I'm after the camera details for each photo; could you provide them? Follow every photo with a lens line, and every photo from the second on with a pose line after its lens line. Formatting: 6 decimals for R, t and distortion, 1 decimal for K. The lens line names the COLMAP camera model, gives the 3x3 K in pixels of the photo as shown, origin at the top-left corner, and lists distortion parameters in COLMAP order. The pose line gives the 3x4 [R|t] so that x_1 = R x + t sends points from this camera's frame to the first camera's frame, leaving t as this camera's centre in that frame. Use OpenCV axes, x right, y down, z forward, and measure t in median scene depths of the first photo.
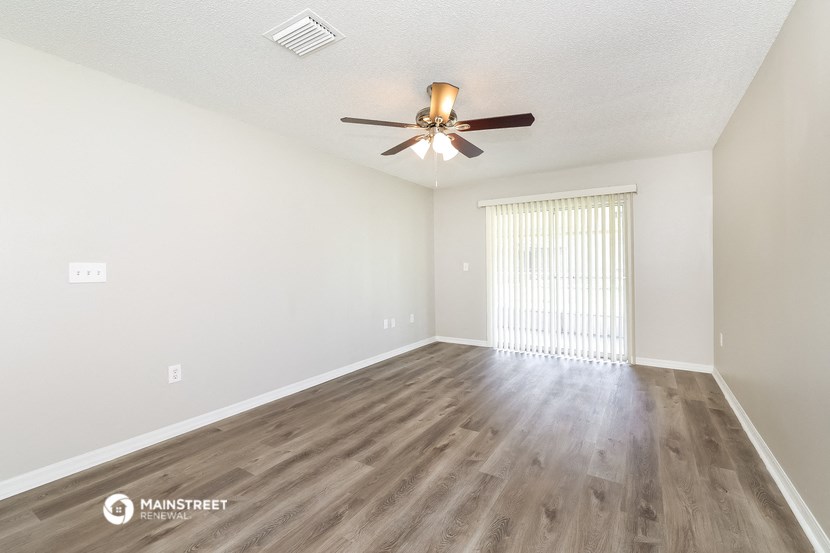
lens RADIAL K [[360.4, 0, 419.5], [0, 360.4, 270.2], [0, 0, 1]] dist [-0.003195, -0.000350]
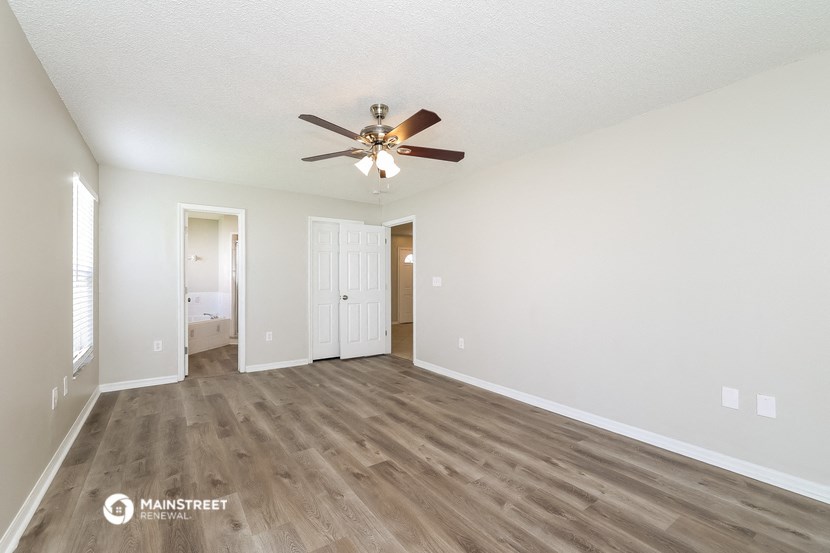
lens RADIAL K [[360.4, 0, 419.4], [0, 360.4, 279.1], [0, 0, 1]] dist [-0.003195, -0.000350]
pose [[-0.378898, 0.007116, -0.925411, 0.929425], [-0.004579, 0.999944, 0.009564, -0.025255], [0.925427, 0.007861, -0.378844, 1.437409]]
